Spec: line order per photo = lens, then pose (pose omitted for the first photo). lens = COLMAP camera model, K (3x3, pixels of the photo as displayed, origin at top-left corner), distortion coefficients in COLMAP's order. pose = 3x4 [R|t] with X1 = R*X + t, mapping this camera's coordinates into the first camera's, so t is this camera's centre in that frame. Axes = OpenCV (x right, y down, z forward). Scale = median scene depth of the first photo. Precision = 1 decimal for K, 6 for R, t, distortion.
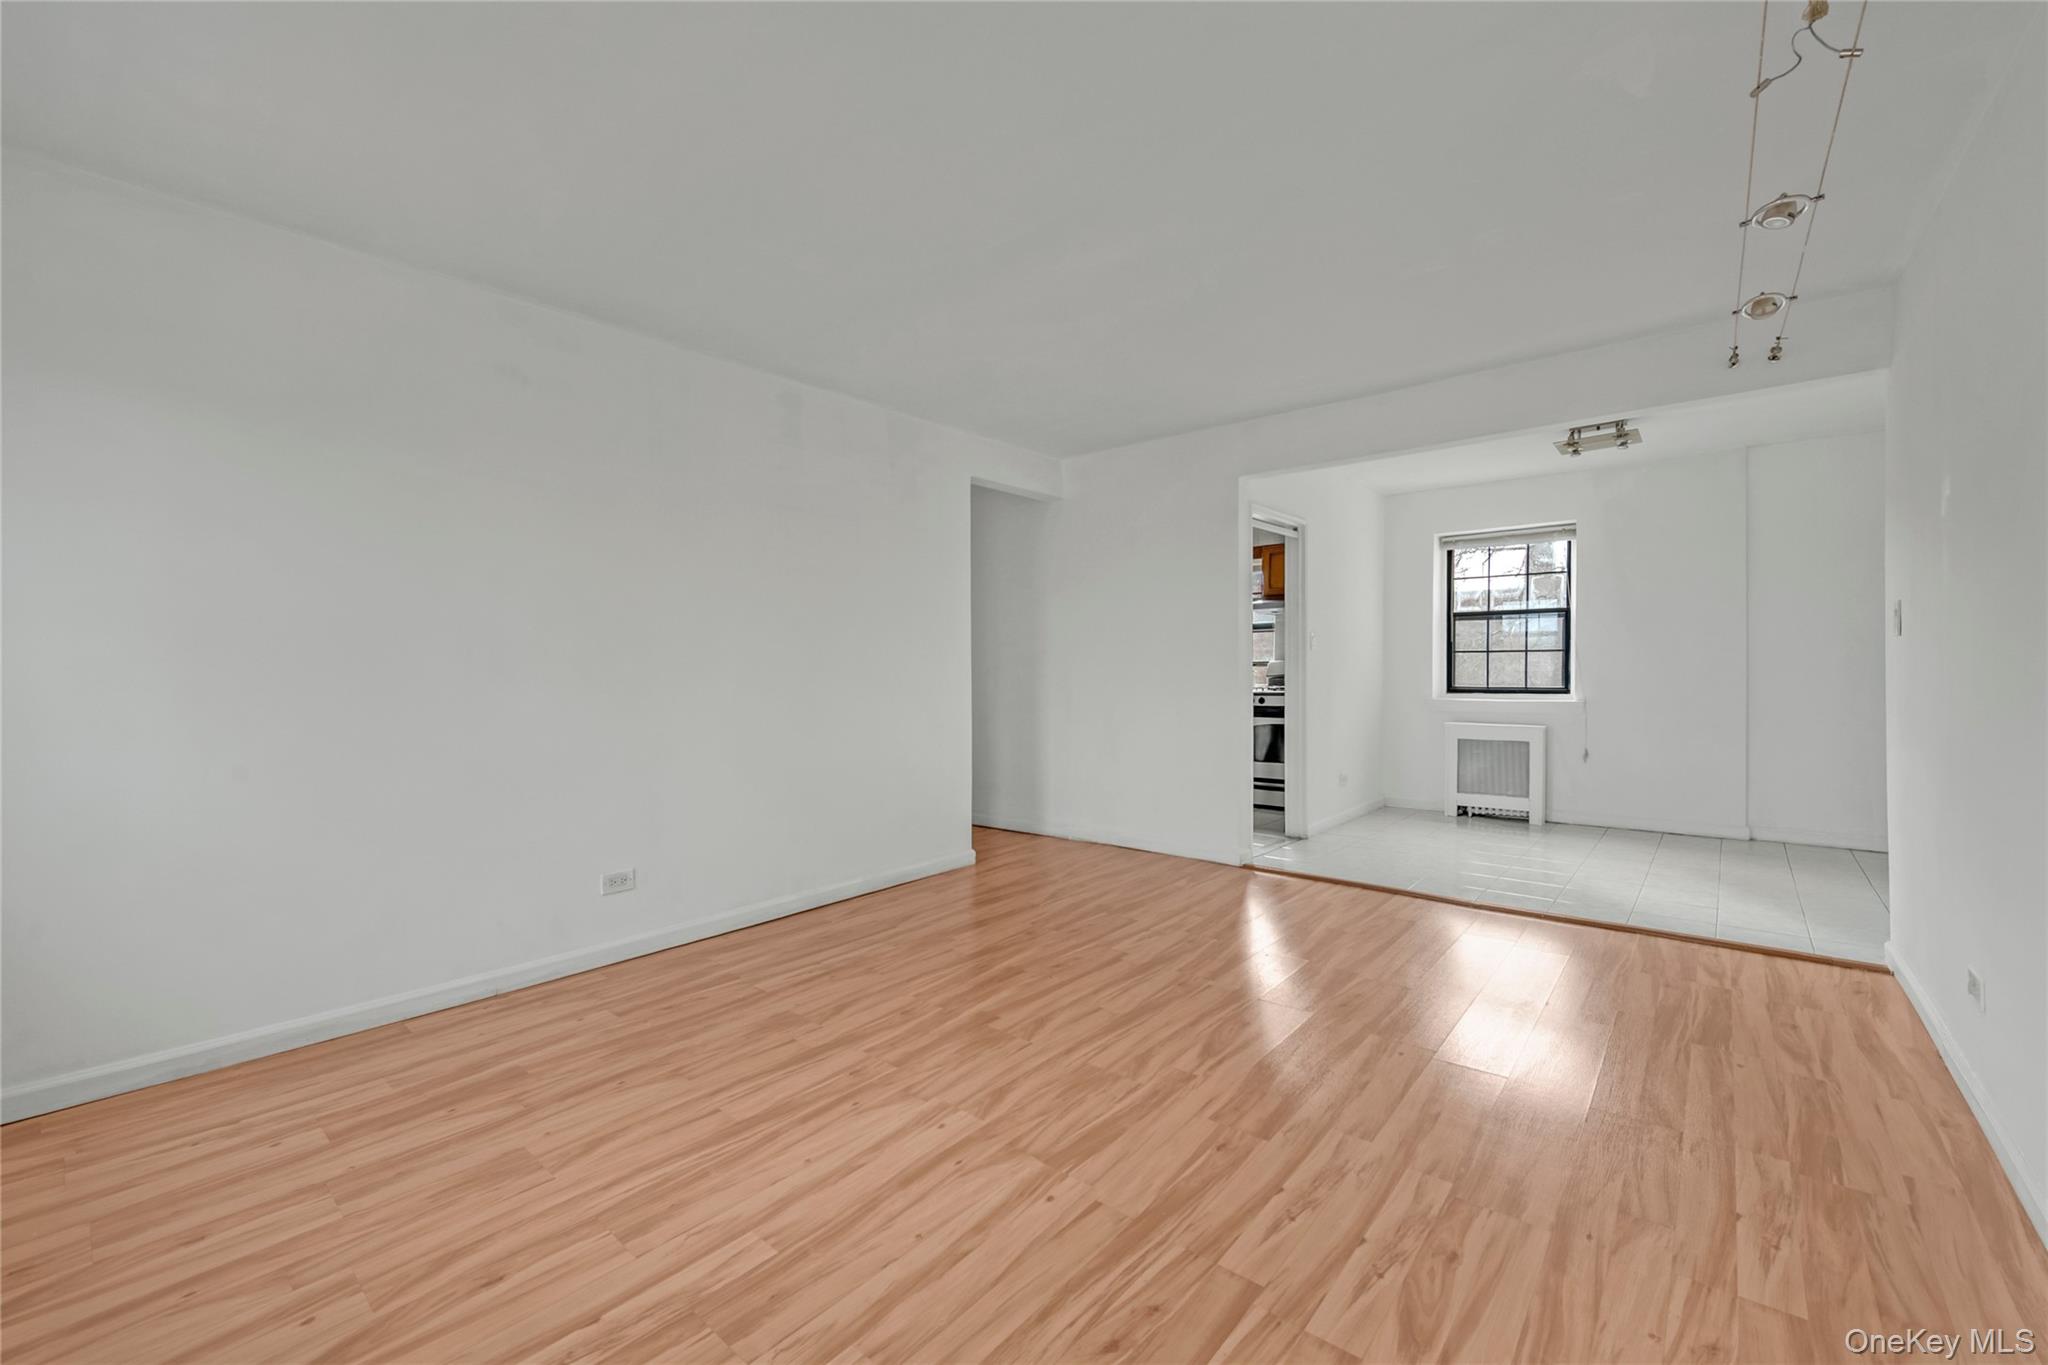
lens RADIAL K [[863.8, 0, 1024.0], [0, 863.8, 682.5], [0, 0, 1]] dist [-0.000866, -0.000148]
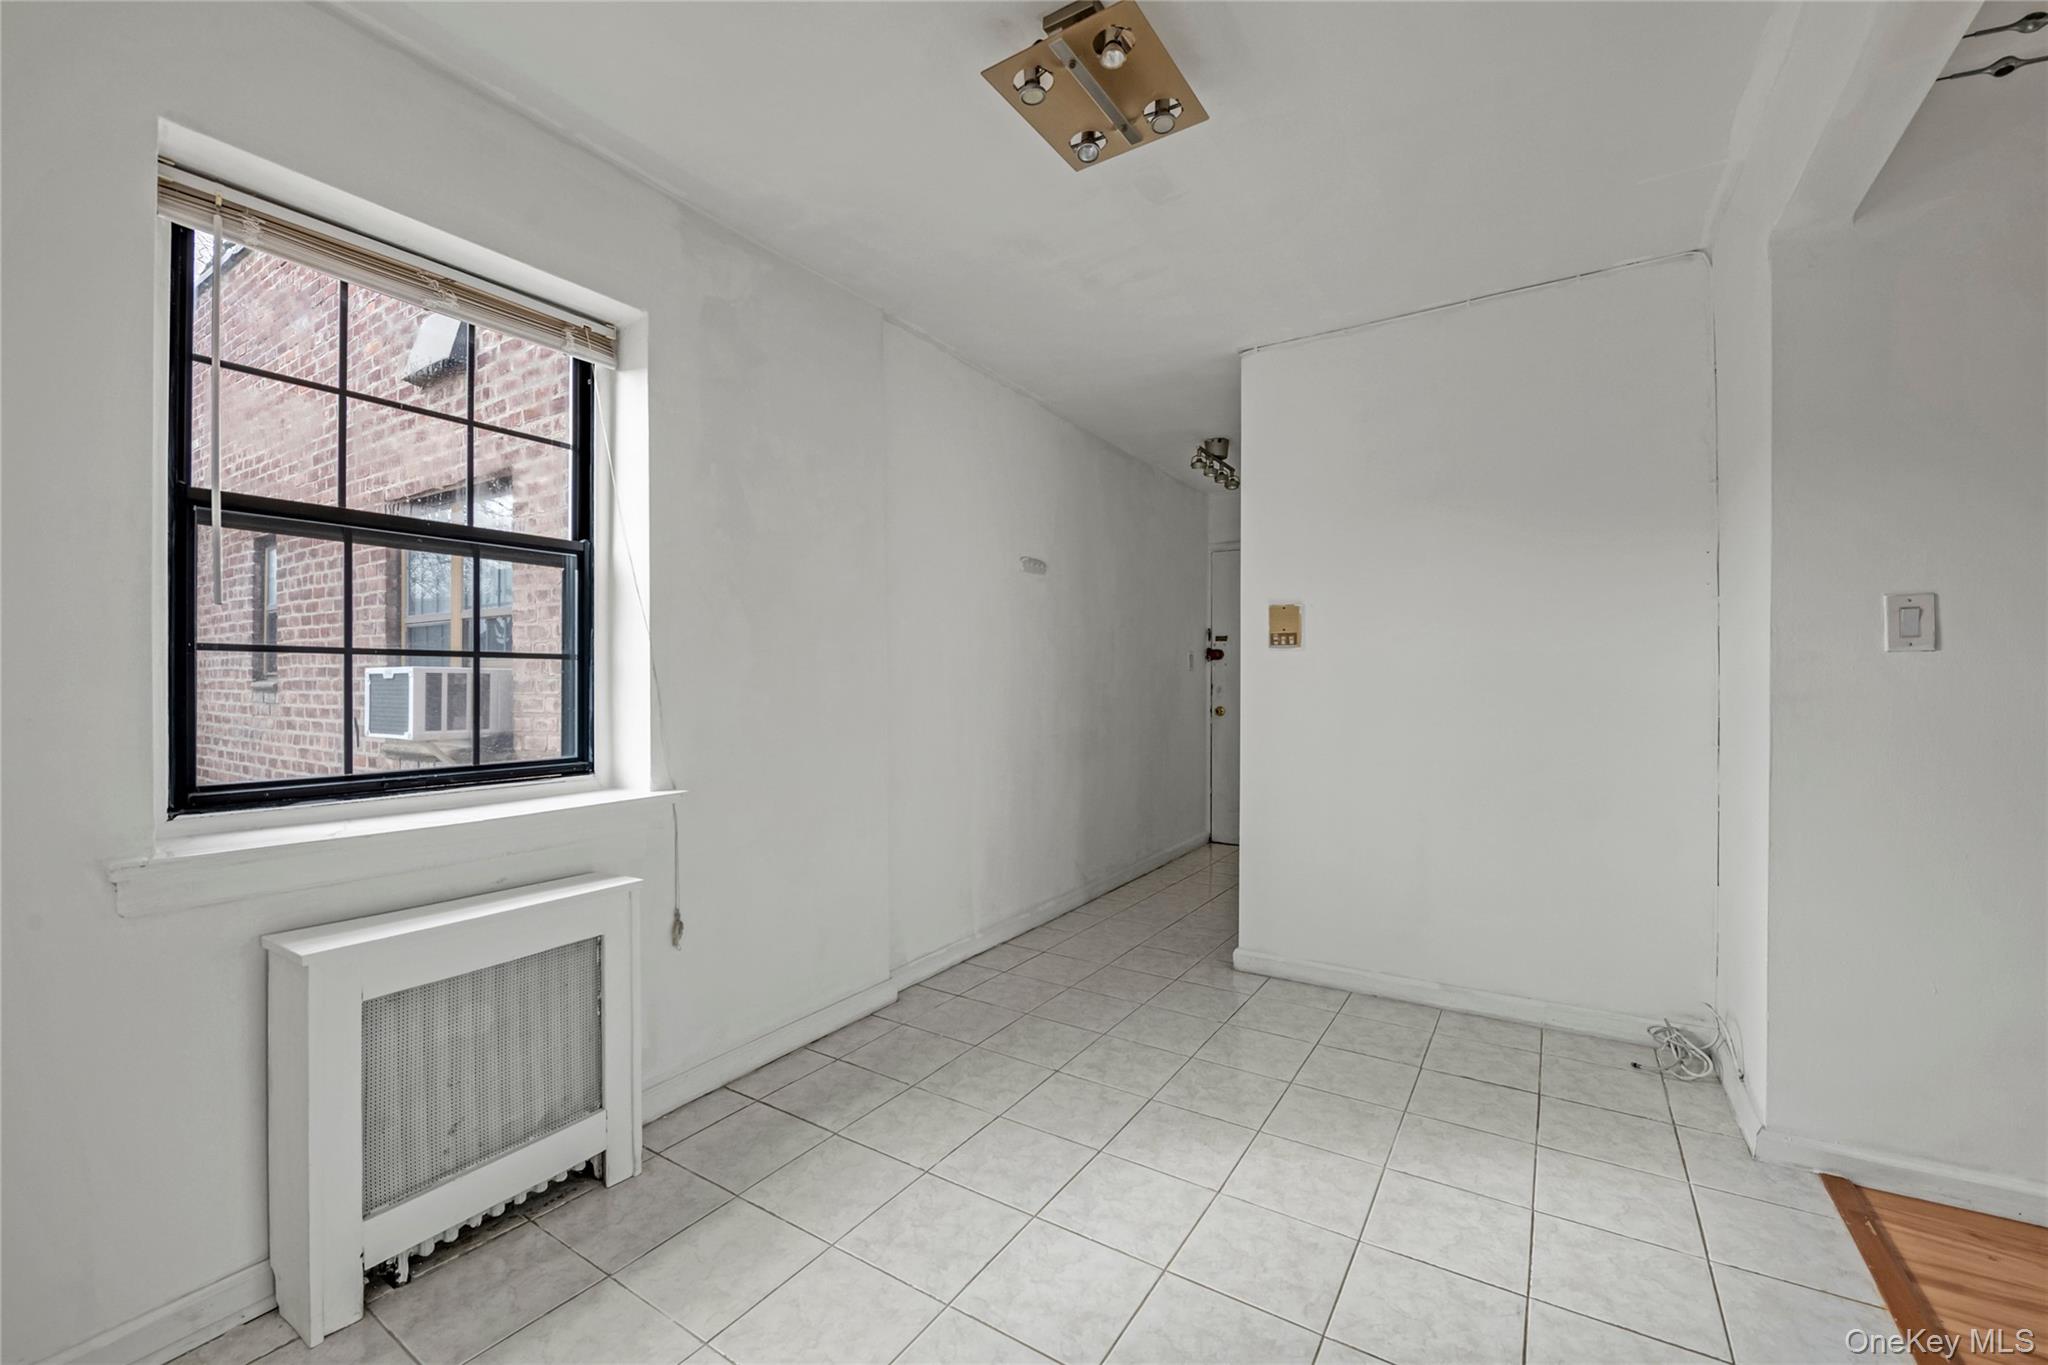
lens RADIAL K [[863.8, 0, 1024.0], [0, 863.8, 682.5], [0, 0, 1]] dist [-0.000866, -0.000148]
pose [[-0.112134, -0.002707, 0.993689, 0.196614], [0.017875, 0.999829, 0.004741, -0.019132], [-0.993532, 0.018294, -0.112067, 0.696704]]
